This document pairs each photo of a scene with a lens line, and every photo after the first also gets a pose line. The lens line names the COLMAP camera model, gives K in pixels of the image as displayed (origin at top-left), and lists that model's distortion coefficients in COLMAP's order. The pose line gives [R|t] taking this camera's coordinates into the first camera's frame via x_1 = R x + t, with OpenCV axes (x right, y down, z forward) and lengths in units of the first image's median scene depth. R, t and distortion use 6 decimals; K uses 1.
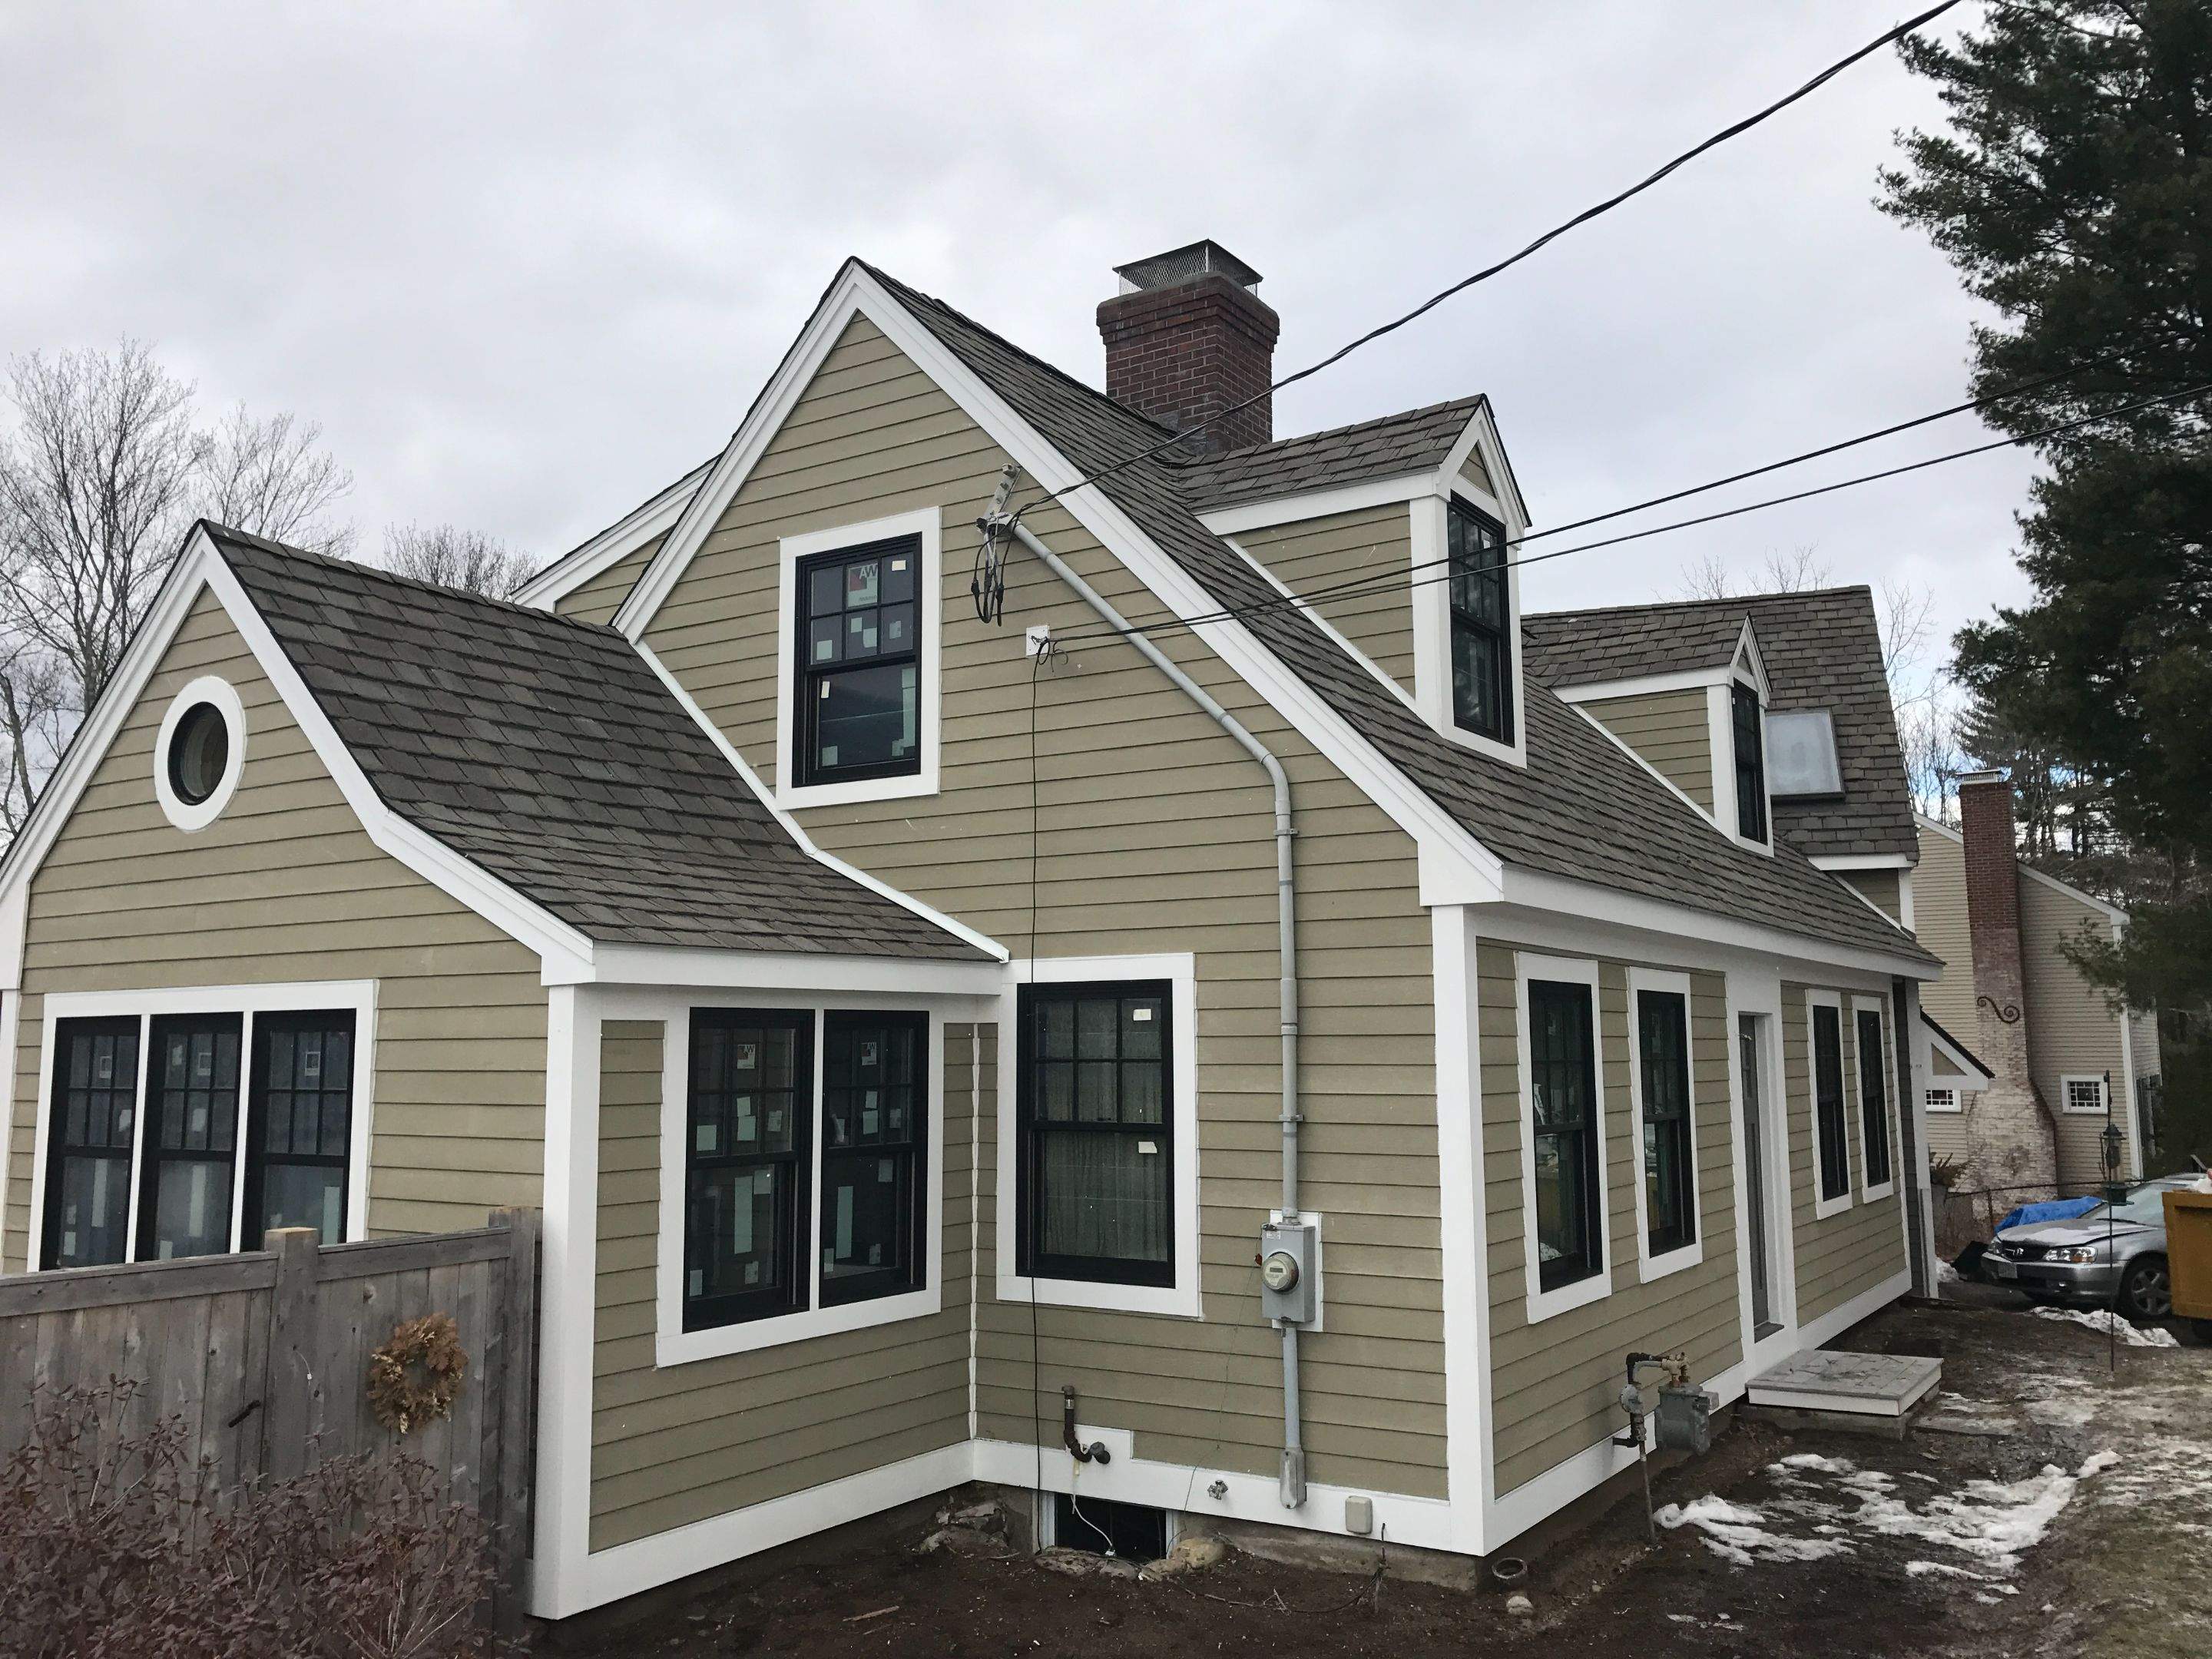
lens RADIAL K [[1800.9, 0, 1084.9], [0, 1800.9, 824.7], [0, 0, 1]] dist [0.036653, -0.038556]
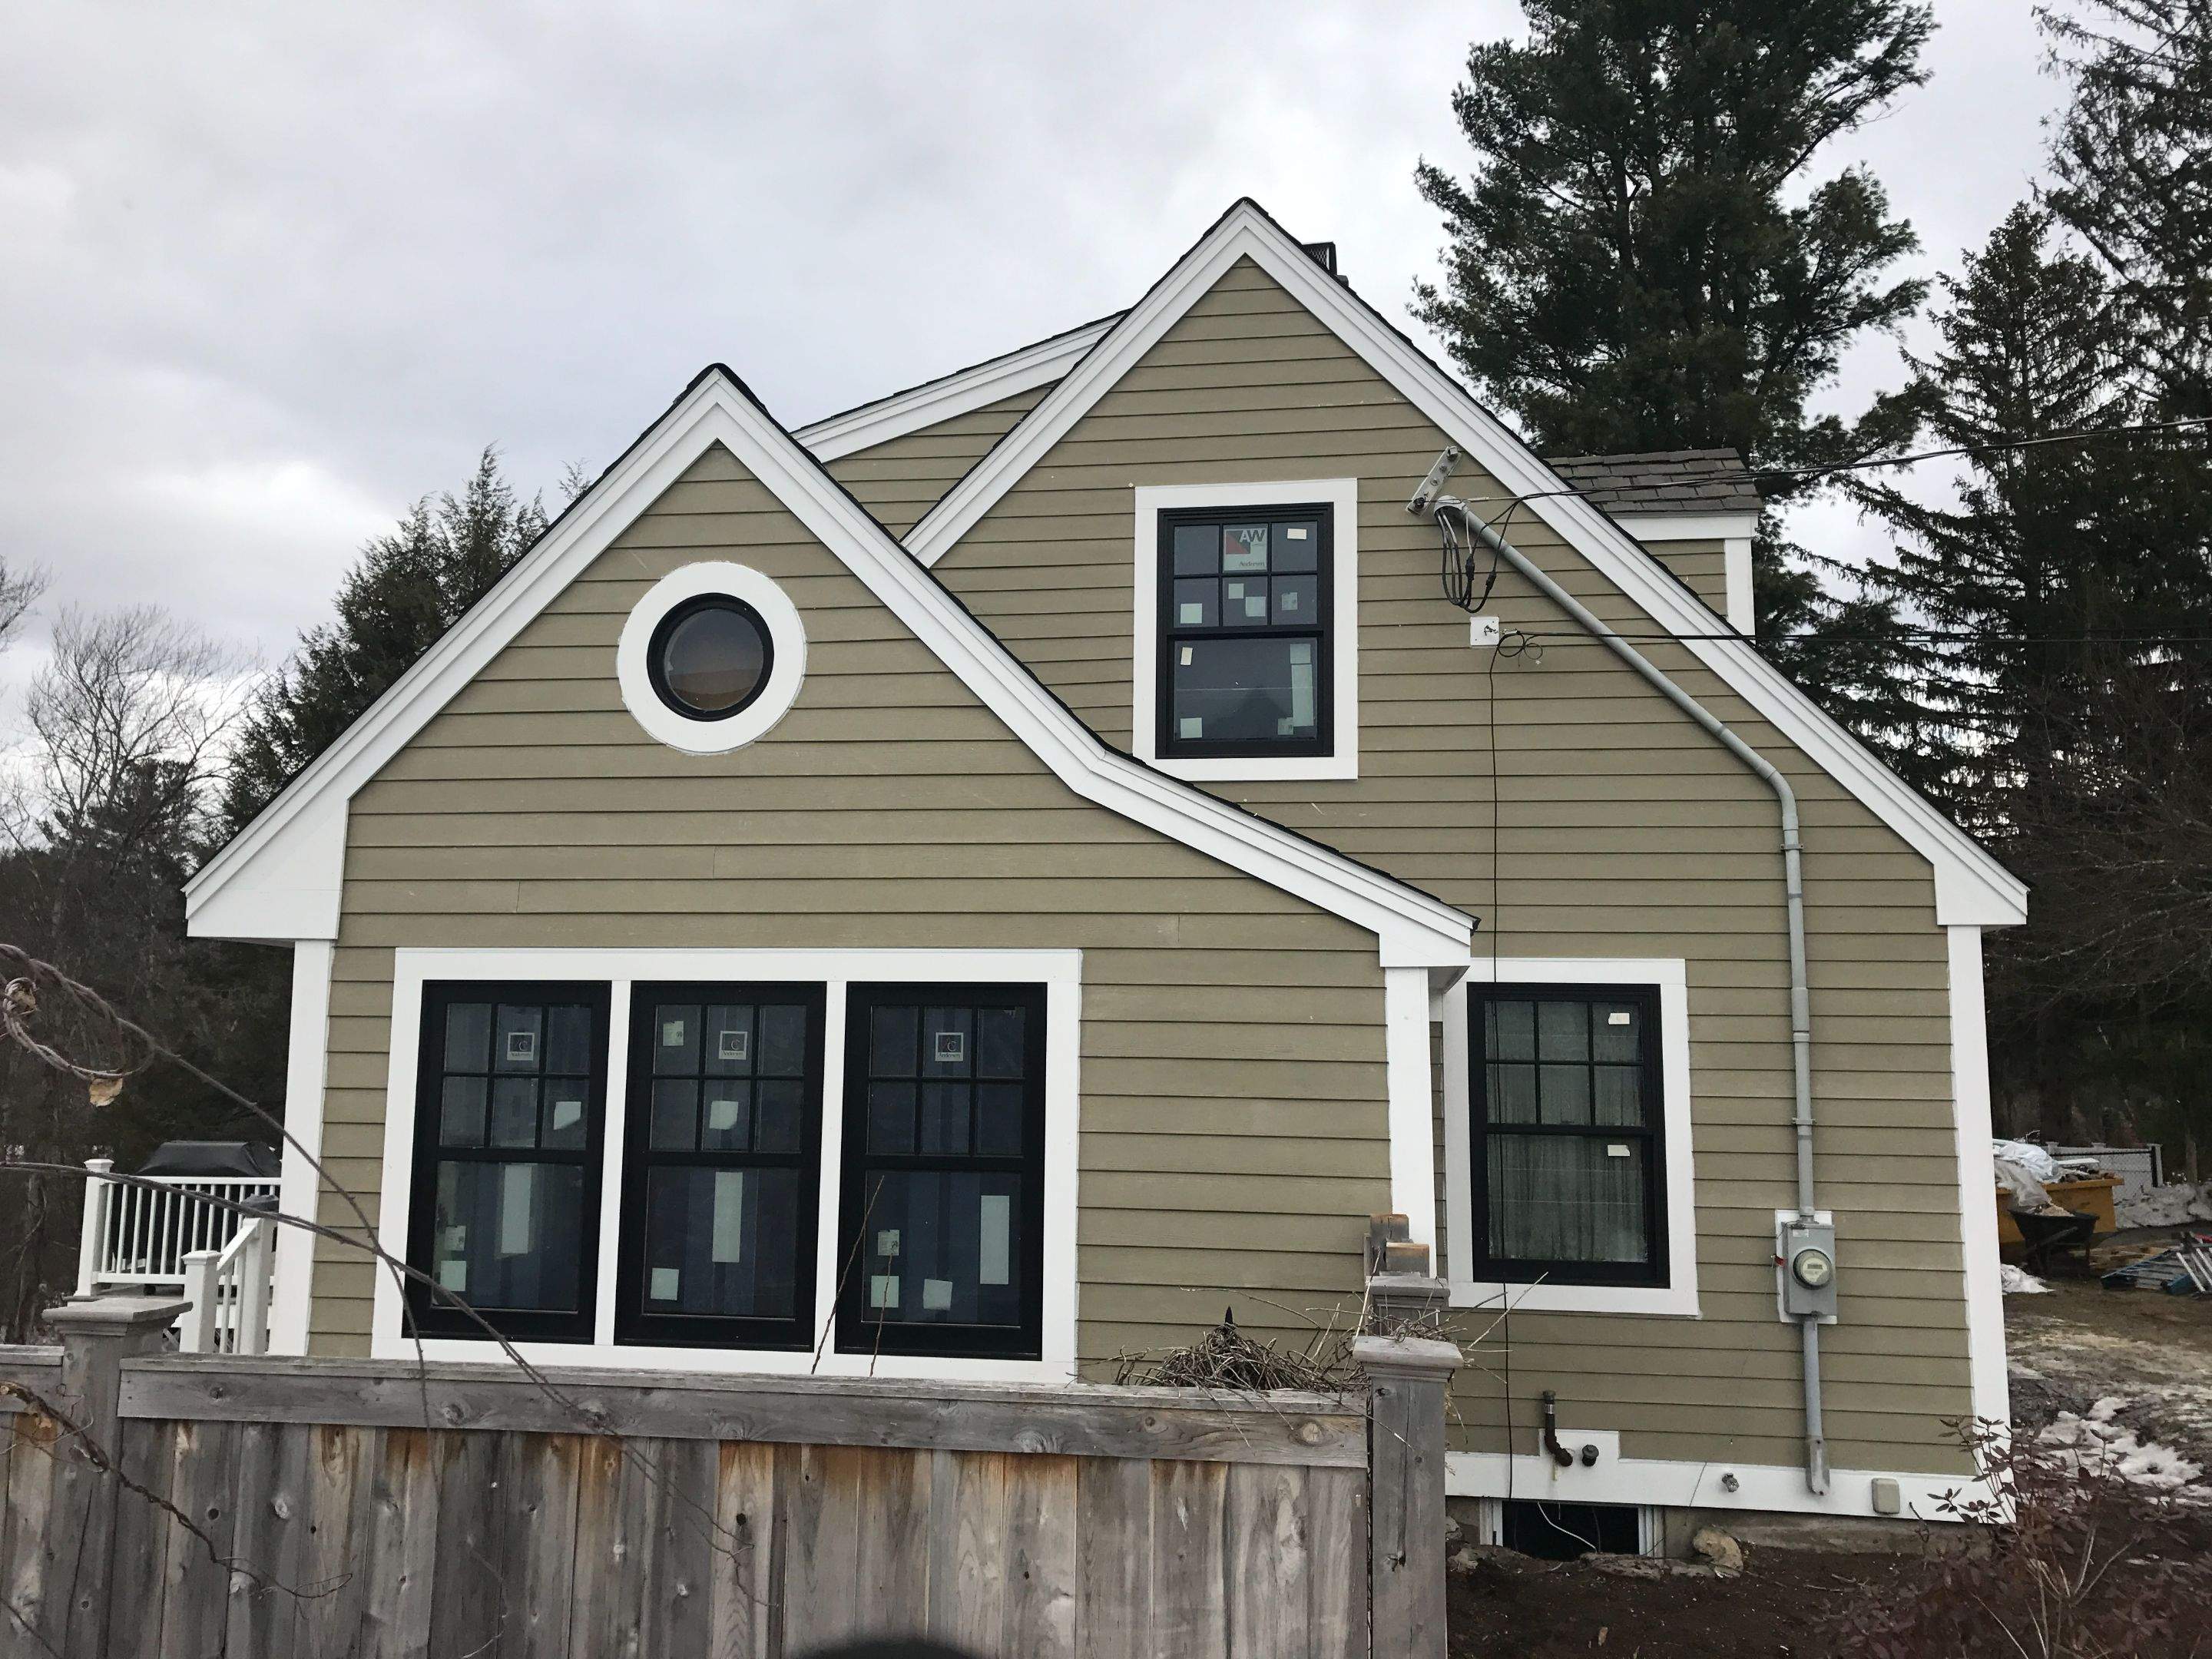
lens RADIAL K [[1800.9, 0, 1071.4], [0, 1800.9, 833.0], [0, 0, 1]] dist [0.036653, -0.038556]
pose [[0.909330, 0.069546, 0.410222, -0.668892], [-0.070263, 0.997439, -0.013348, 0.037977], [-0.410100, -0.016686, 0.911888, 0.209436]]
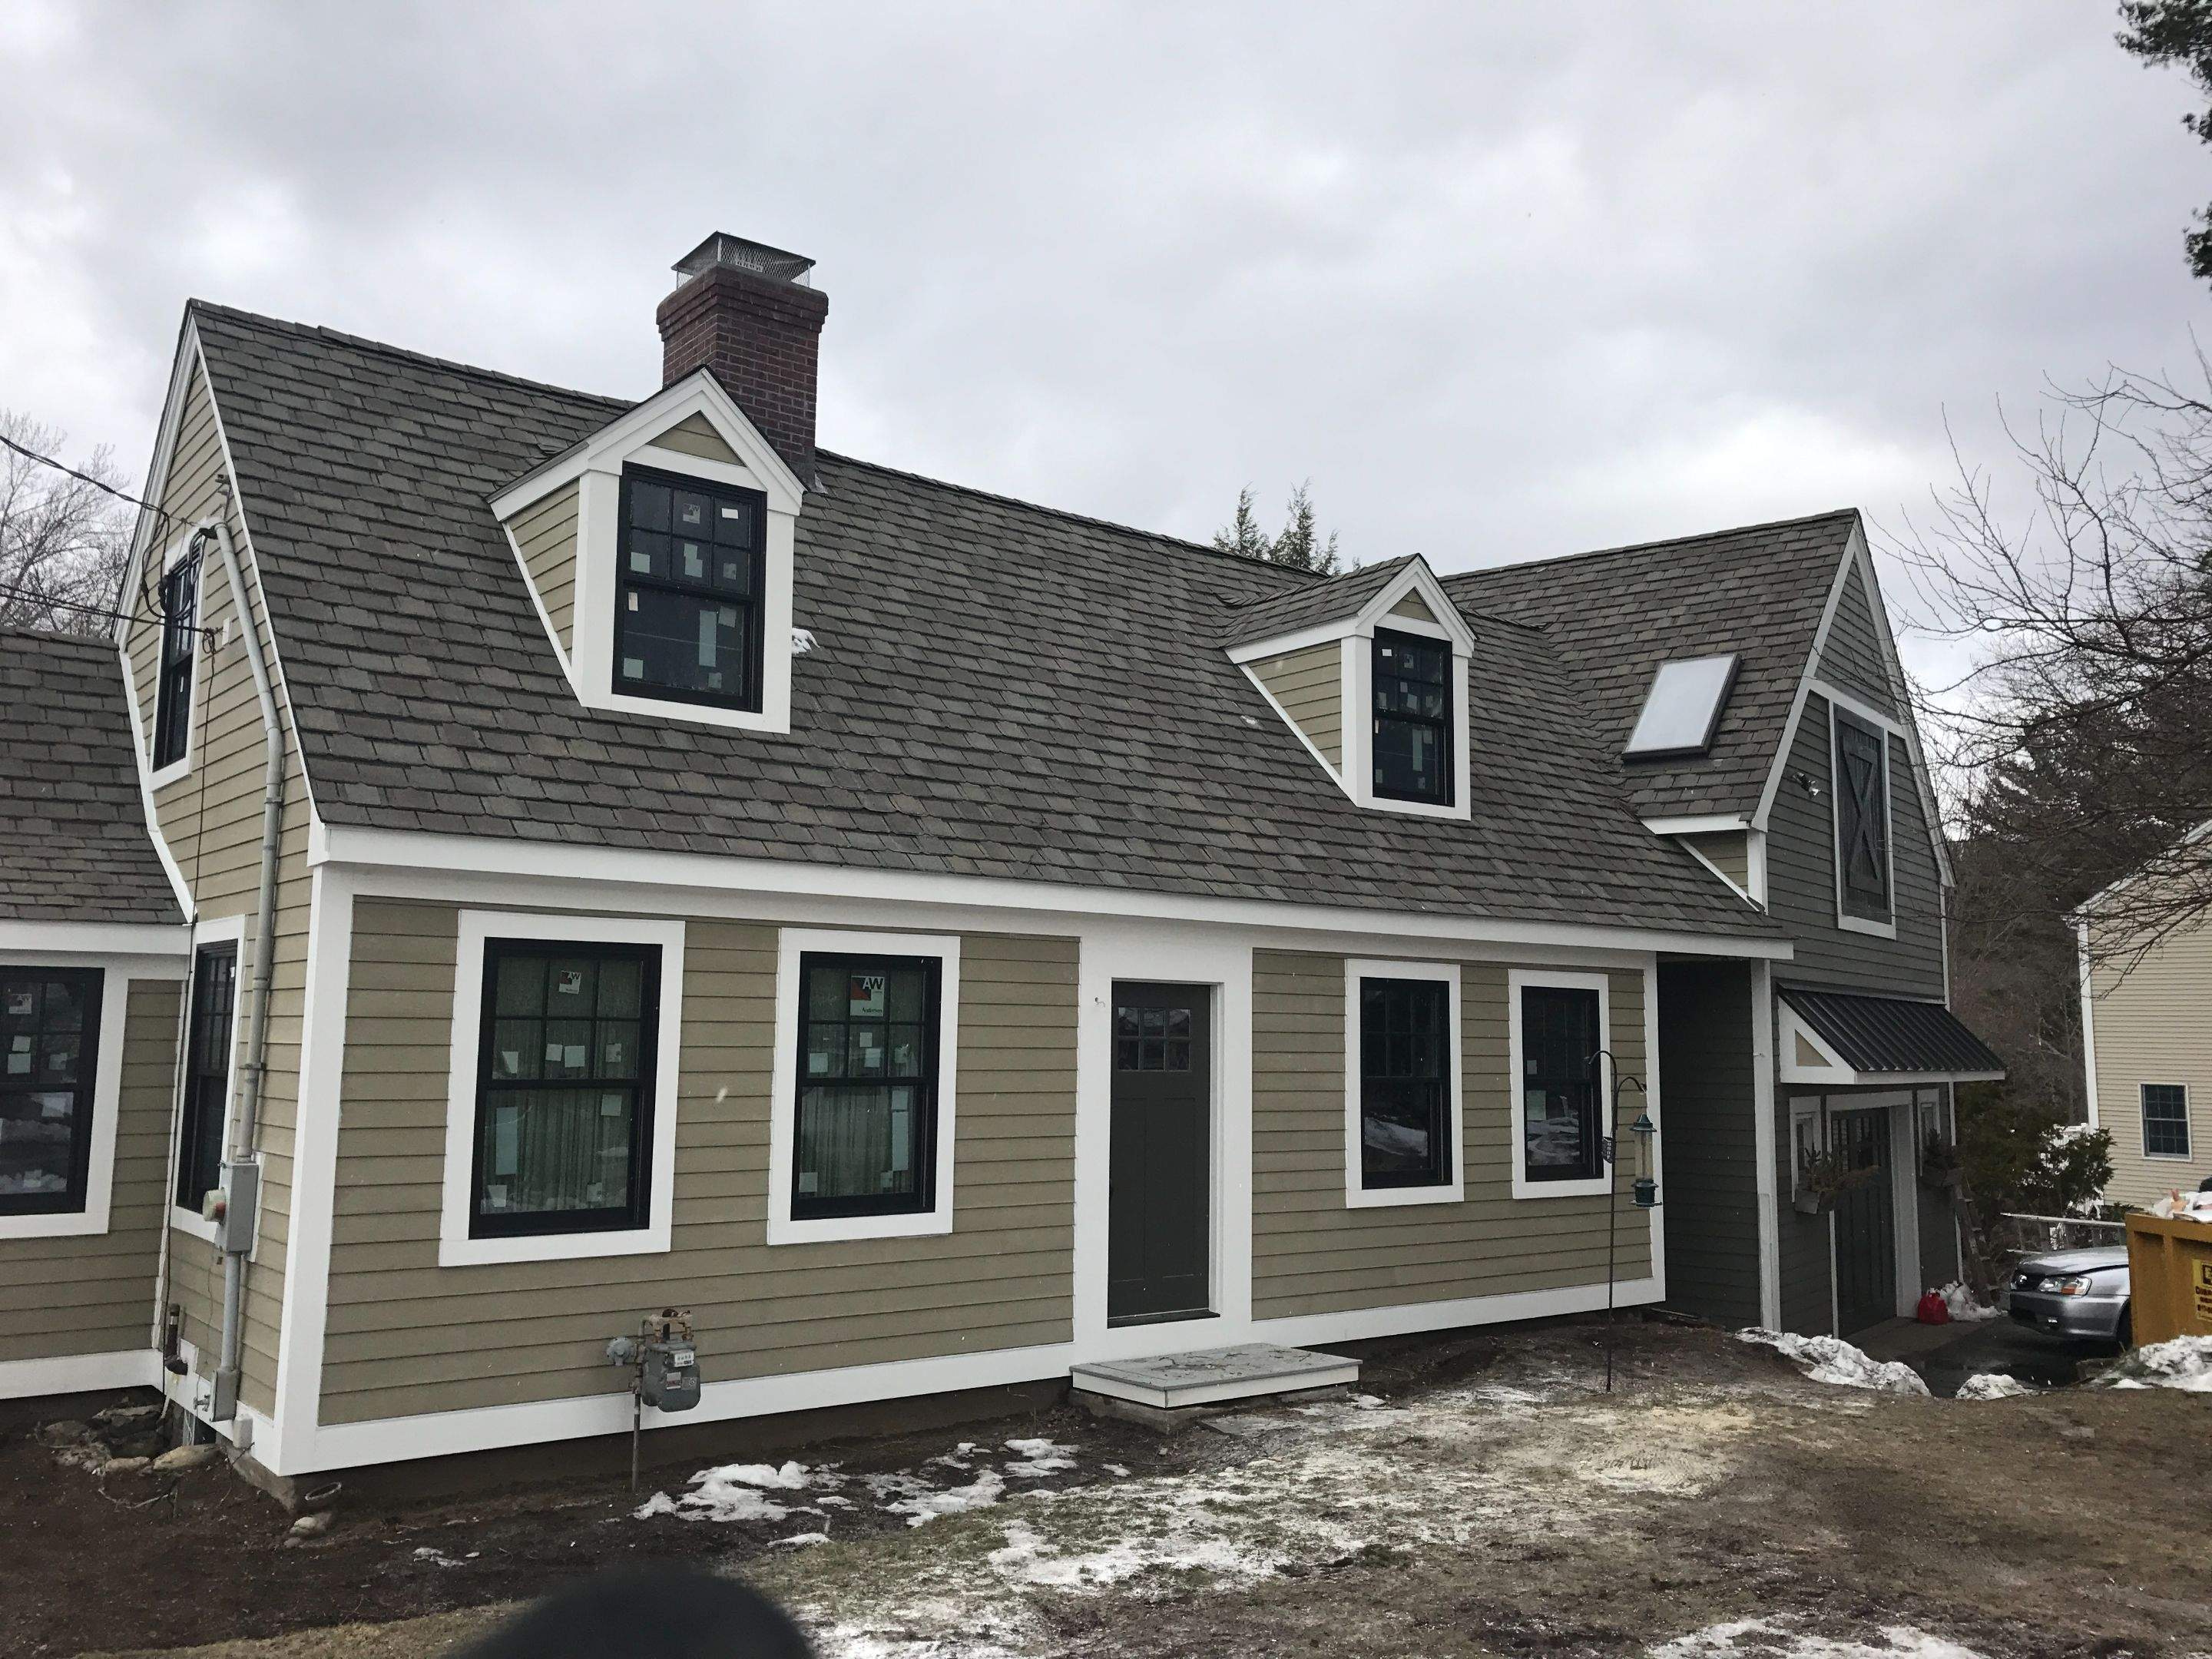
lens RADIAL K [[1800.9, 0, 1095.2], [0, 1800.9, 819.5], [0, 0, 1]] dist [0.036653, -0.038556]
pose [[0.948713, -0.018474, -0.315600, 0.879591], [0.019842, 0.999802, 0.001122, 0.023261], [0.315517, -0.007326, 0.948892, 0.123755]]
